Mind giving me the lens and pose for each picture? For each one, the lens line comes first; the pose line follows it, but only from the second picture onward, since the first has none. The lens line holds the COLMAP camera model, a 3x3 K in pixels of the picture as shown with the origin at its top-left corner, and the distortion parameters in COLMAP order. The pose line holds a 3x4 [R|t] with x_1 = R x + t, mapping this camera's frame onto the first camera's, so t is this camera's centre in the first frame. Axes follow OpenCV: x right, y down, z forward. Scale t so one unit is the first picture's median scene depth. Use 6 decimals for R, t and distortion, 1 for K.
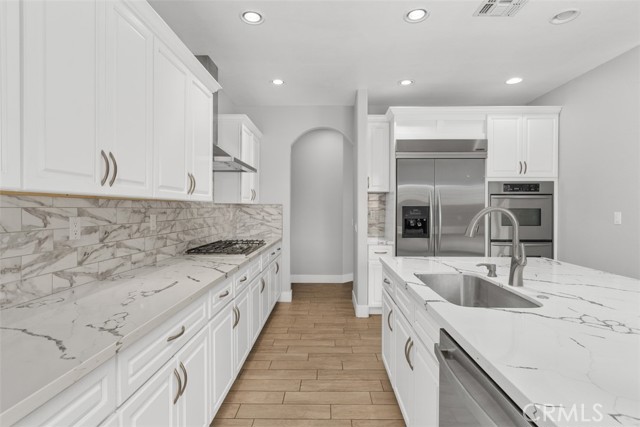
lens RADIAL K [[322.9, 0, 320.0], [0, 322.9, 213.5], [0, 0, 1]] dist [0.003207, 0.000346]
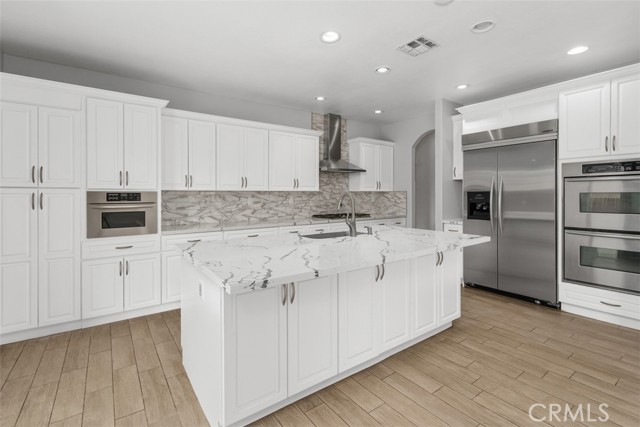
lens RADIAL K [[294.8, 0, 321.2], [0, 294.8, 197.8], [0, 0, 1]] dist [-0.000525, -0.000165]
pose [[0.604185, 0.003737, -0.796835, 0.787688], [-0.007721, 0.999970, -0.001164, 0.004783], [0.796807, 0.006856, 0.604195, -0.054295]]
